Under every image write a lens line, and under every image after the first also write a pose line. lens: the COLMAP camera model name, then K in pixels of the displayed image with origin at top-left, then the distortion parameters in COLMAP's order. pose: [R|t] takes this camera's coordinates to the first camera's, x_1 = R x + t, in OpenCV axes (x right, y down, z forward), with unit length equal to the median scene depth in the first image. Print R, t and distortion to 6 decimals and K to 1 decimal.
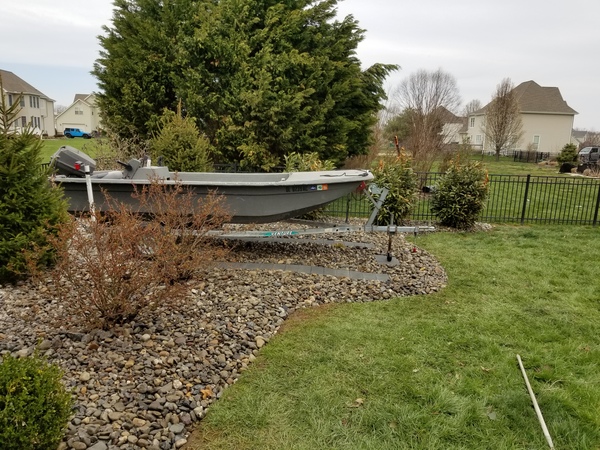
lens RADIAL K [[461.6, 0, 300.5], [0, 461.6, 237.6], [0, 0, 1]] dist [0.059041, -0.096492]
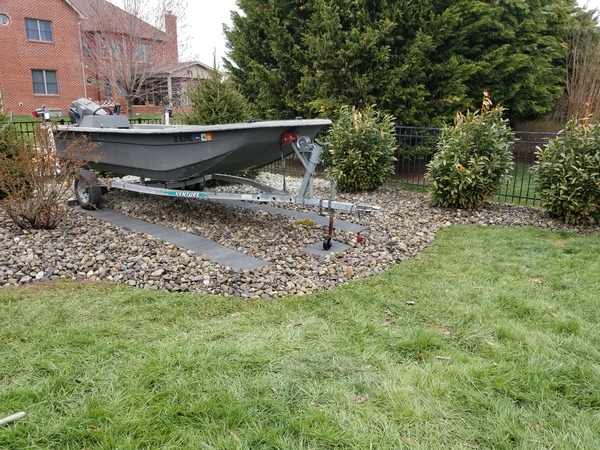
lens RADIAL K [[461.6, 0, 300.5], [0, 461.6, 237.6], [0, 0, 1]] dist [0.059041, -0.096492]
pose [[0.803637, 0.136407, -0.579276, 0.638659], [-0.108001, 0.990643, 0.083444, -0.024866], [0.585237, -0.004497, 0.810849, 0.467107]]
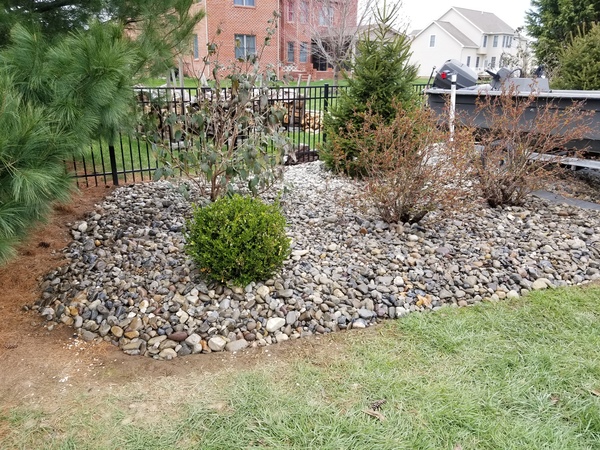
lens RADIAL K [[475.1, 0, 300.0], [0, 475.1, 225.0], [0, 0, 1]] dist [0.086116, -0.156325]
pose [[0.611869, 0.217724, -0.760403, 0.167855], [-0.159472, 0.975583, 0.151015, 0.048031], [0.774716, 0.028861, 0.631650, 0.122932]]
